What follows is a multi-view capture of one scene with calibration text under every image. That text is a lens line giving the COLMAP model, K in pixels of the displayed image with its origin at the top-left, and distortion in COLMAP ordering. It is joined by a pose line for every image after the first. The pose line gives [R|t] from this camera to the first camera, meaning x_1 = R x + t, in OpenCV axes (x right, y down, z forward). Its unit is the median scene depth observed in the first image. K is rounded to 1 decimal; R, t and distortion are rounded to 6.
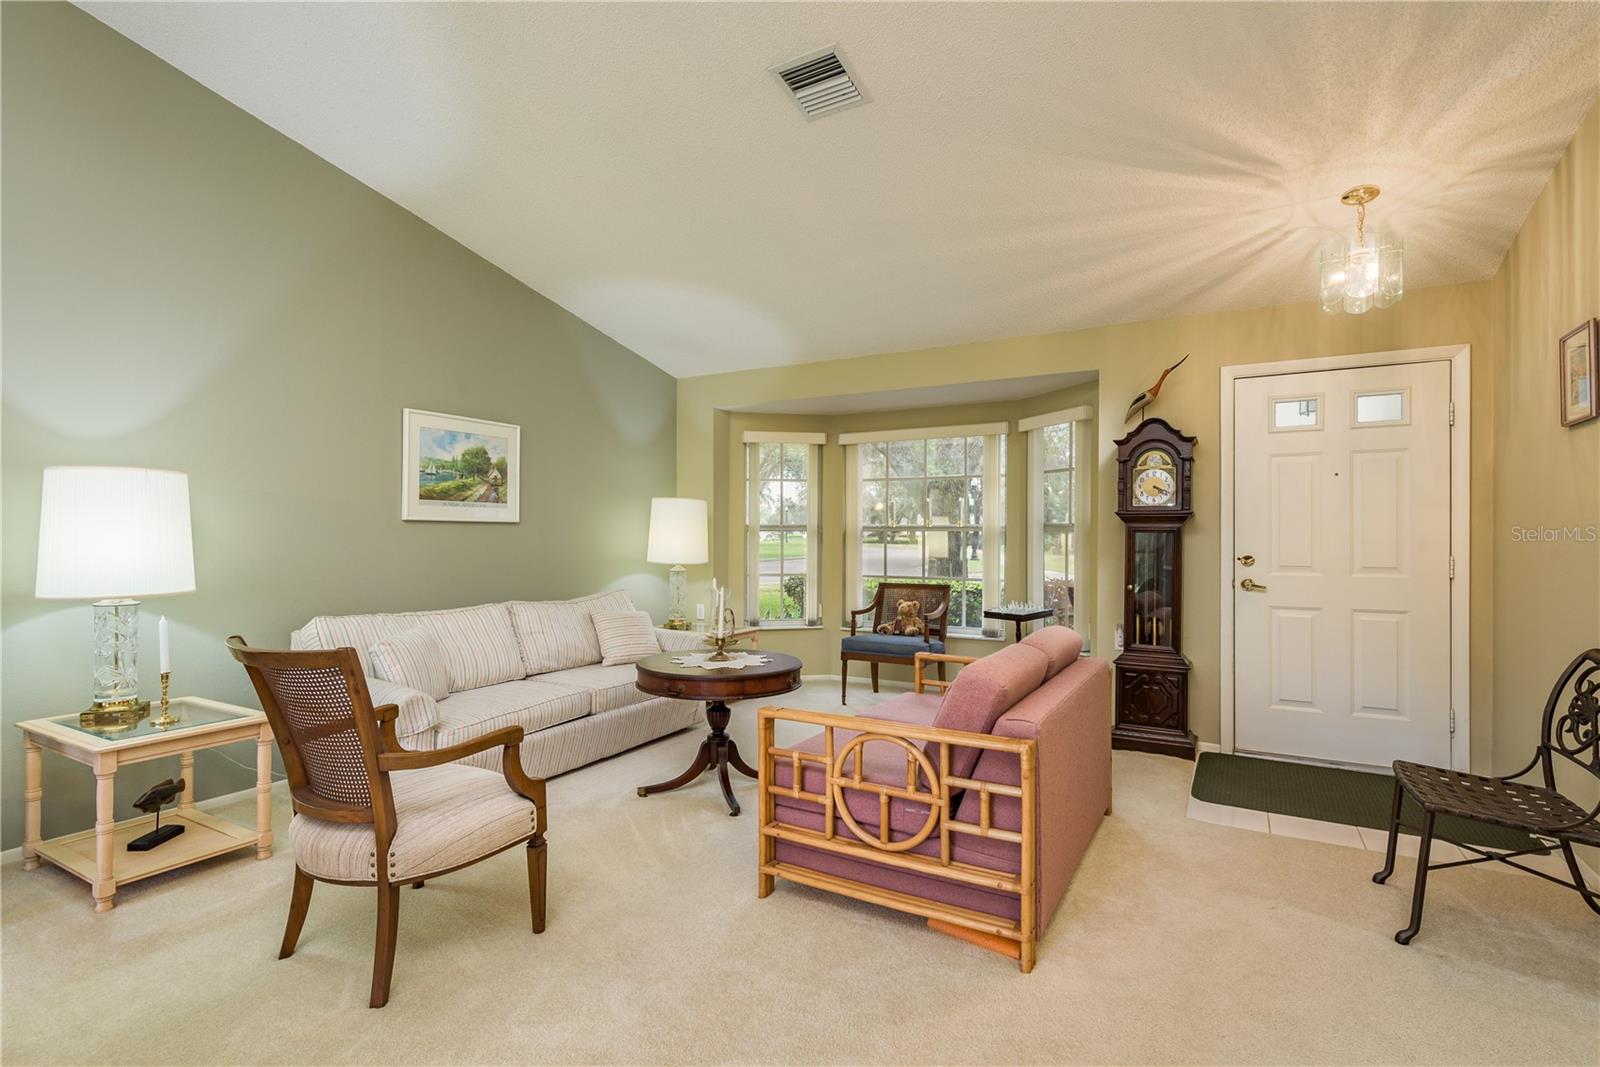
lens RADIAL K [[797.1, 0, 799.8], [0, 797.1, 532.2], [0, 0, 1]] dist [0.017009, 0.000018]
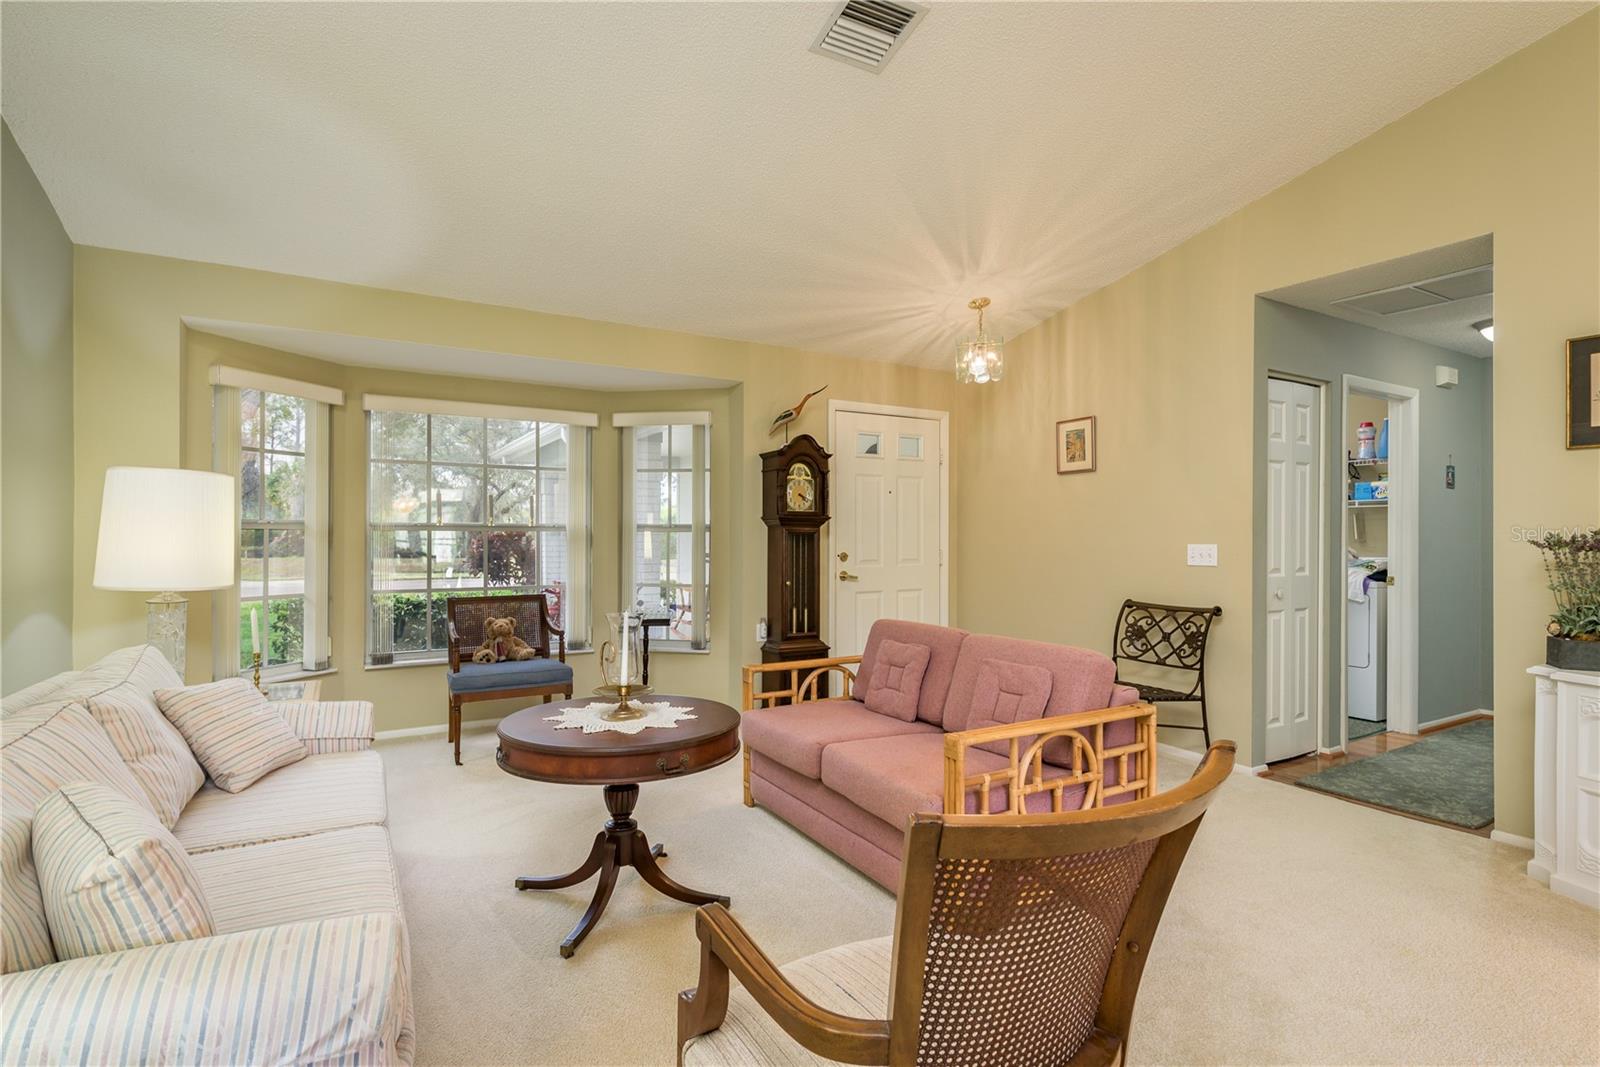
lens RADIAL K [[797.1, 0, 803.5], [0, 797.1, 535.3], [0, 0, 1]] dist [0.017009, 0.000018]
pose [[0.483733, -0.002347, 0.875212, -0.563916], [-0.004357, 0.999978, 0.005089, -0.004447], [-0.875205, -0.006275, 0.483712, 0.452524]]
